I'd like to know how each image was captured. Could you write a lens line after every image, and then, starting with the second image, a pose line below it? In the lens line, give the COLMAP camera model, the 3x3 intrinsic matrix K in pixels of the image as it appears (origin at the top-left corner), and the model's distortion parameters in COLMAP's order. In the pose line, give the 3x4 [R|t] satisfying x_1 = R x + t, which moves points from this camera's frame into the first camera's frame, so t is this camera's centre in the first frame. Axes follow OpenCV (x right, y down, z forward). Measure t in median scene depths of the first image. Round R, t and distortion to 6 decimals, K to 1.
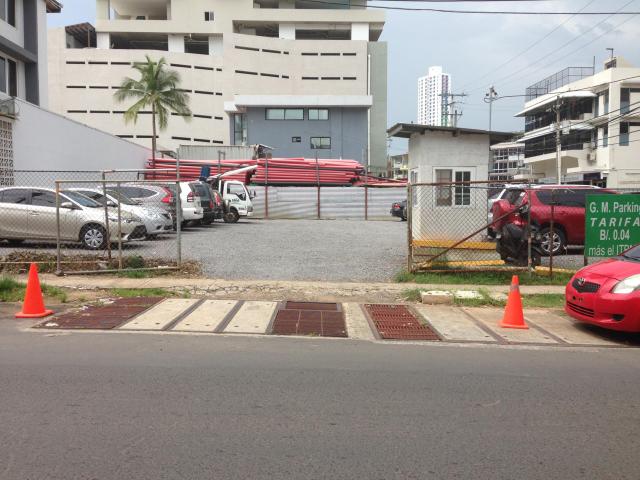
lens RADIAL K [[584.4, 0, 320.0], [0, 584.4, 240.0], [0, 0, 1]] dist [0.152129, -0.271789]
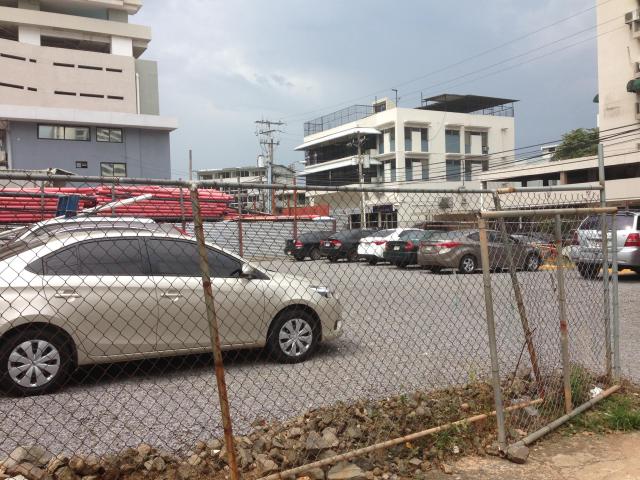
lens RADIAL K [[584.4, 0, 320.0], [0, 584.4, 240.0], [0, 0, 1]] dist [0.152129, -0.271789]
pose [[0.875714, -0.037517, 0.481371, -0.154935], [0.065641, 0.996971, -0.041712, -0.015652], [-0.478348, 0.068126, 0.875524, 0.154398]]
